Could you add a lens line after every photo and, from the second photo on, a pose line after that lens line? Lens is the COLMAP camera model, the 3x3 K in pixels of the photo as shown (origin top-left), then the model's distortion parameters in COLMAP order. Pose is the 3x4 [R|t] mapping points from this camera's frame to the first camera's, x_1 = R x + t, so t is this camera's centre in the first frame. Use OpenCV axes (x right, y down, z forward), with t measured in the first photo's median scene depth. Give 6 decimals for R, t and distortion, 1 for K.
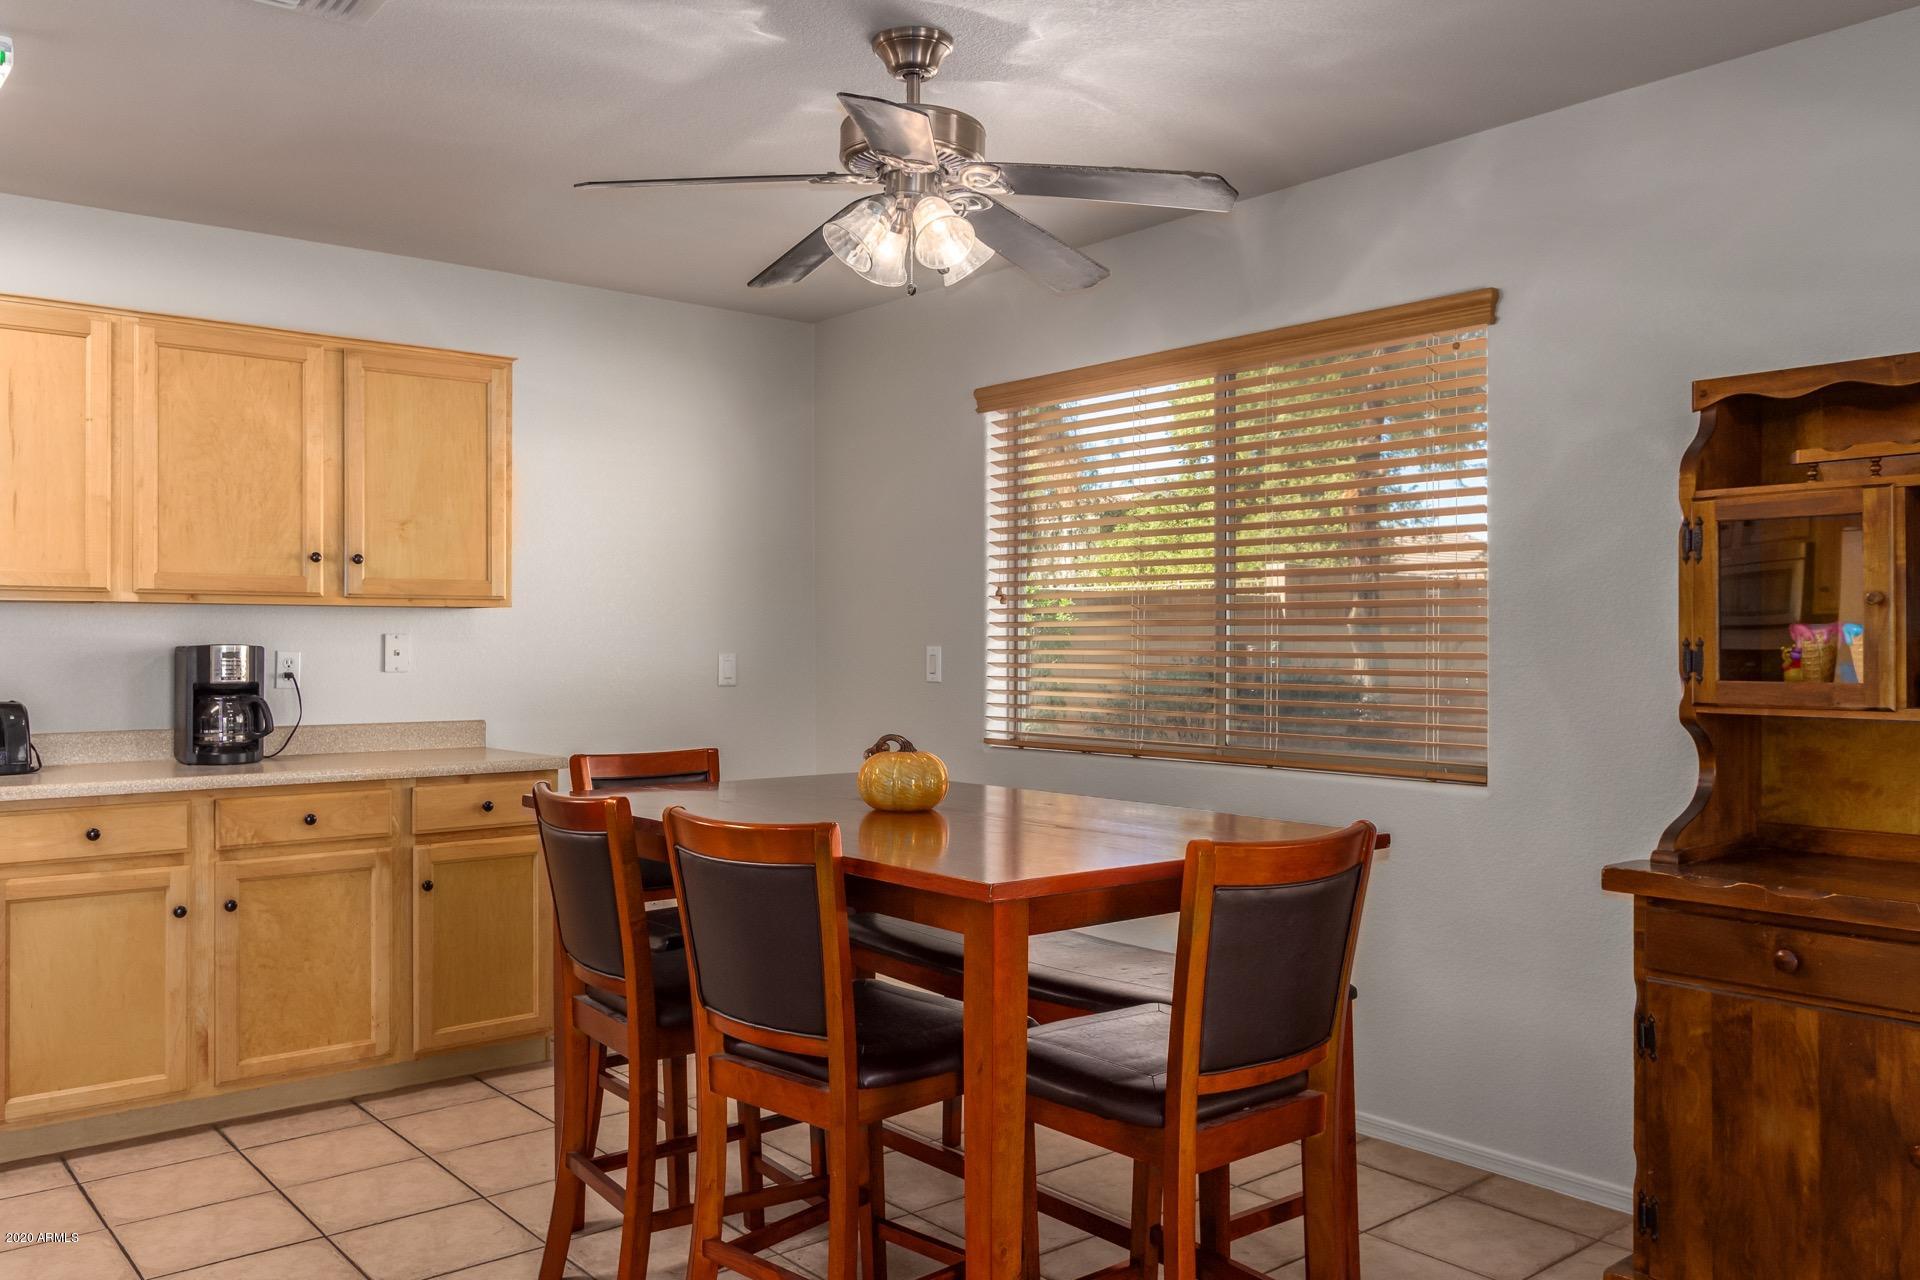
lens RADIAL K [[1507.1, 0, 950.2], [0, 1507.1, 641.9], [0, 0, 1]] dist [-0.003631, 0.004395]
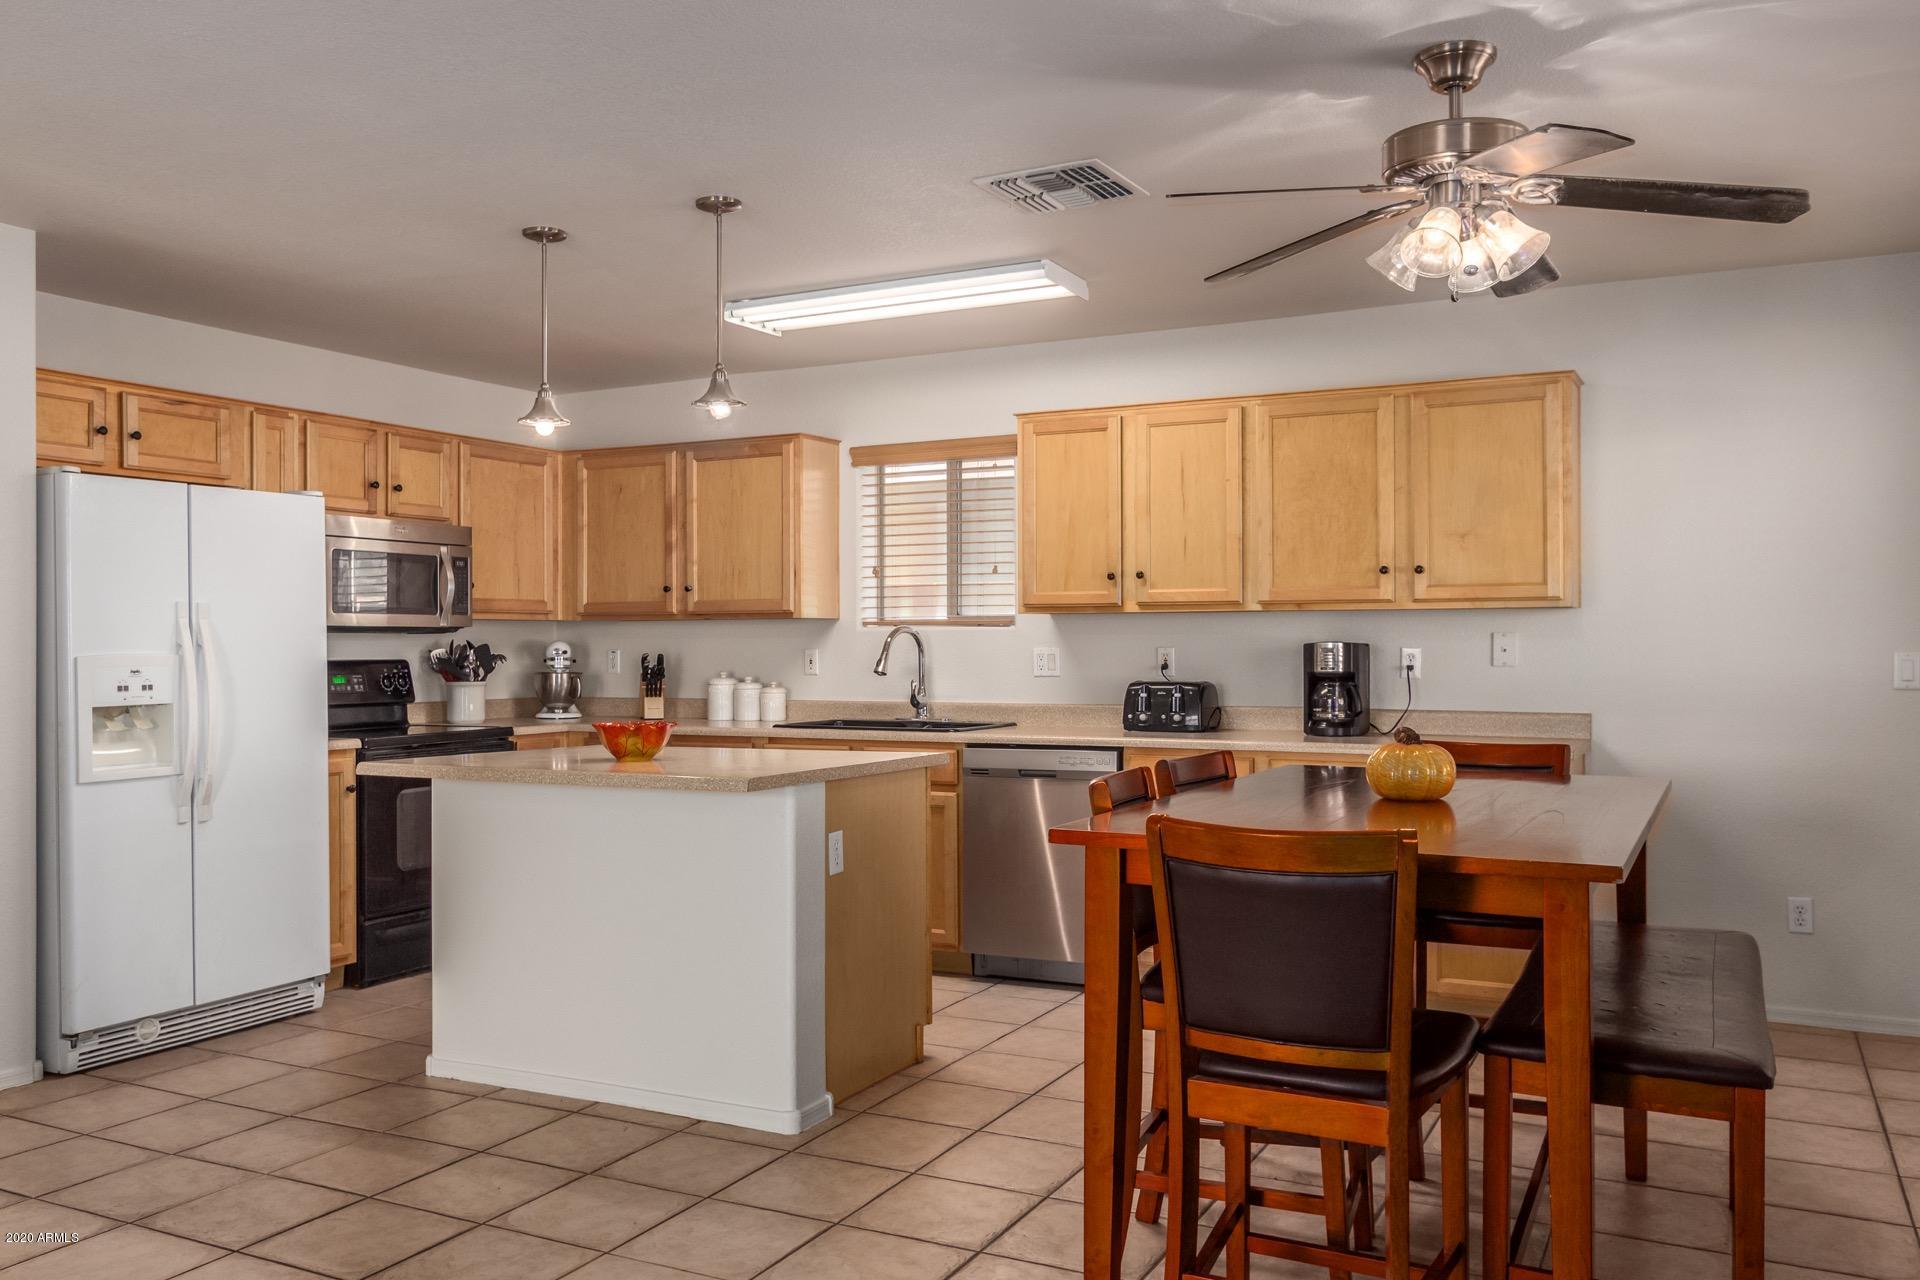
lens RADIAL K [[1507.1, 0, 950.5], [0, 1507.1, 635.2], [0, 0, 1]] dist [-0.003631, 0.004395]
pose [[0.393755, -0.004581, -0.919204, 0.628642], [0.002604, 0.999989, -0.003868, 0.000065], [0.919212, -0.000870, 0.393762, 0.224720]]
